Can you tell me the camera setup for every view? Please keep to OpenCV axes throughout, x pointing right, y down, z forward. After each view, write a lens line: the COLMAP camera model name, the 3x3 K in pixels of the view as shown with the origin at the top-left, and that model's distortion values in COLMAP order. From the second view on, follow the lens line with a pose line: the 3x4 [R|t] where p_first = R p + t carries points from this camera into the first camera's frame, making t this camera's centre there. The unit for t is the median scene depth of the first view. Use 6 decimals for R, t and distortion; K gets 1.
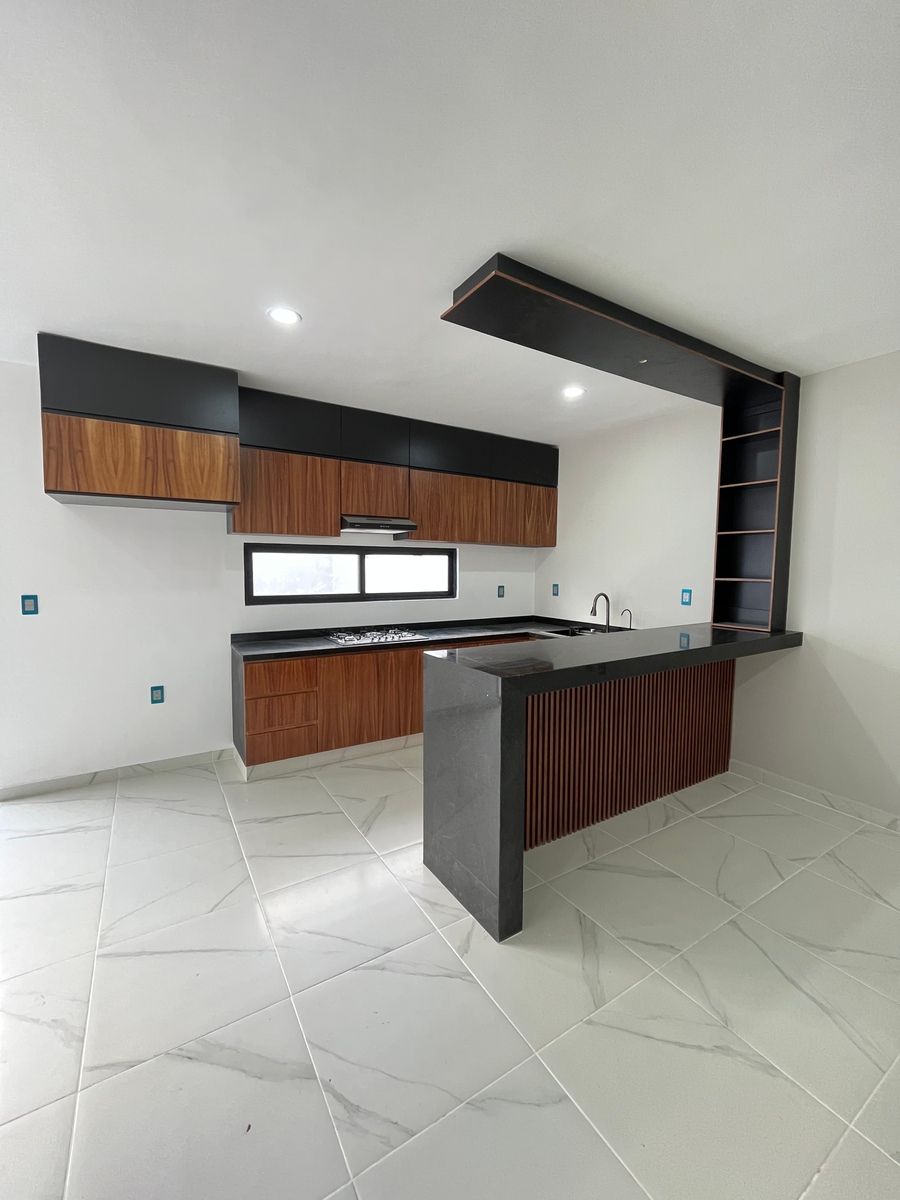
lens RADIAL K [[487.4, 0, 450.0], [0, 487.4, 599.1], [0, 0, 1]] dist [-0.003575, 0.000204]
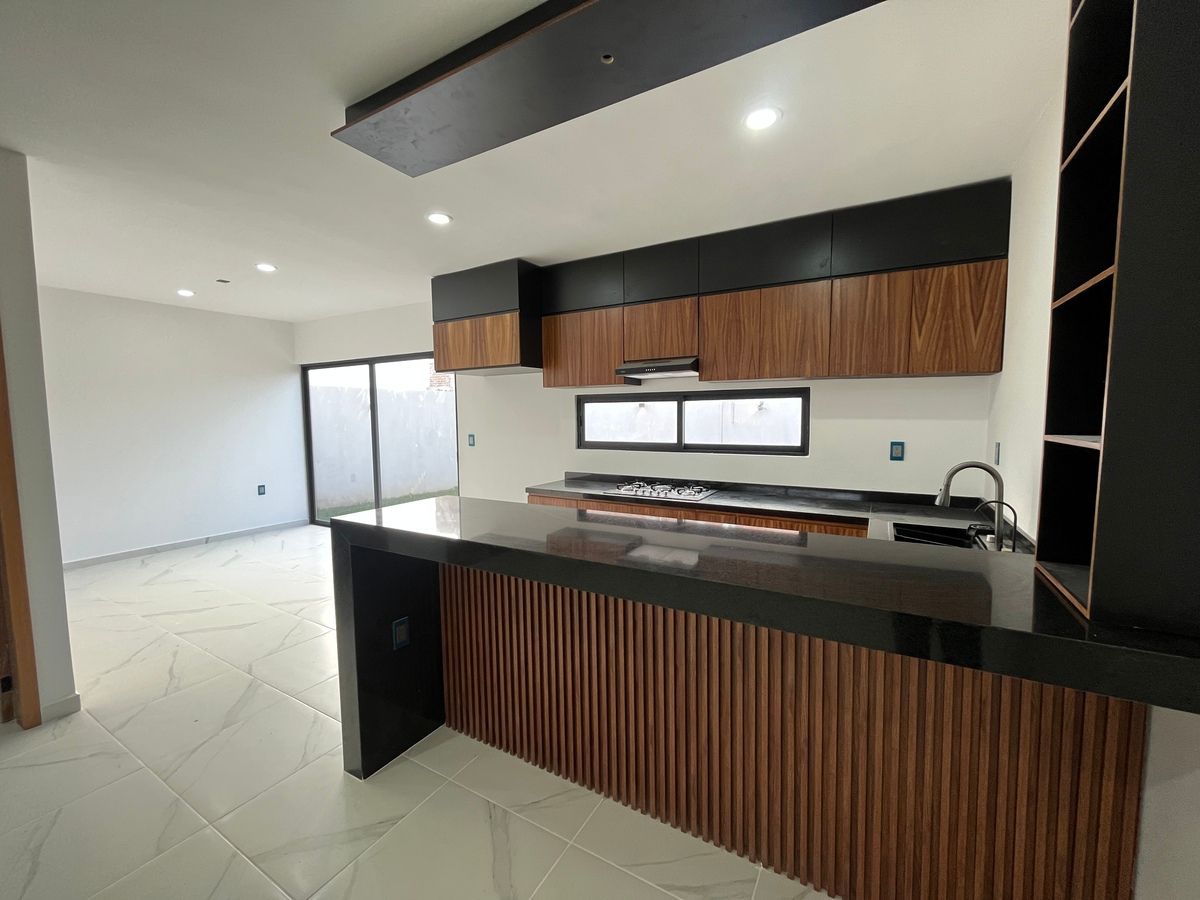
lens RADIAL K [[487.4, 0, 600.6], [0, 487.4, 452.8], [0, 0, 1]] dist [-0.003575, 0.000204]
pose [[0.467363, 0.058061, -0.882157, 0.635416], [-0.049017, 0.998008, 0.039717, -0.026293], [0.882705, 0.024678, 0.469278, 0.496418]]
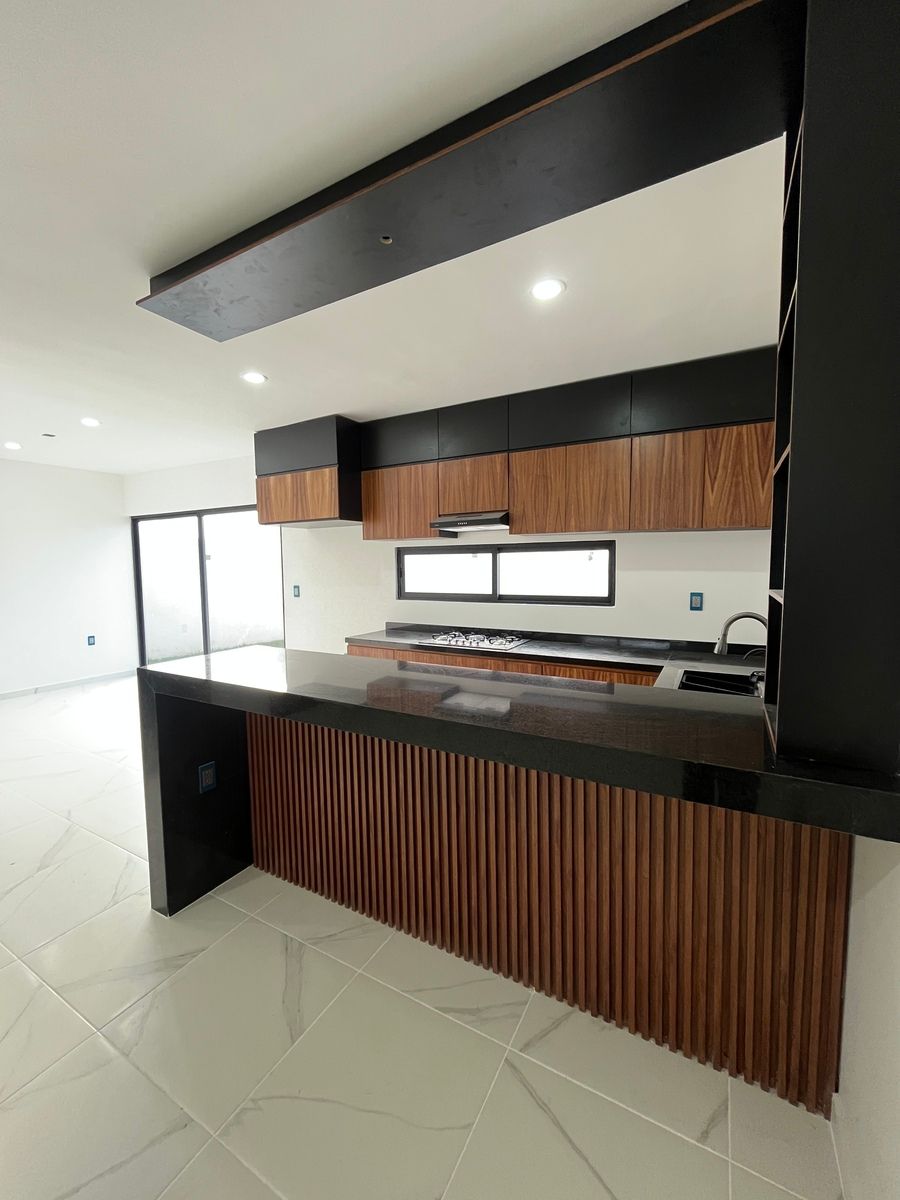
lens RADIAL K [[487.4, 0, 448.8], [0, 487.4, 601.3], [0, 0, 1]] dist [-0.003575, 0.000204]
pose [[0.477769, 0.055514, -0.876730, 0.688311], [-0.047165, 0.998183, 0.037502, -0.033372], [0.877219, 0.023434, 0.479519, 0.530808]]
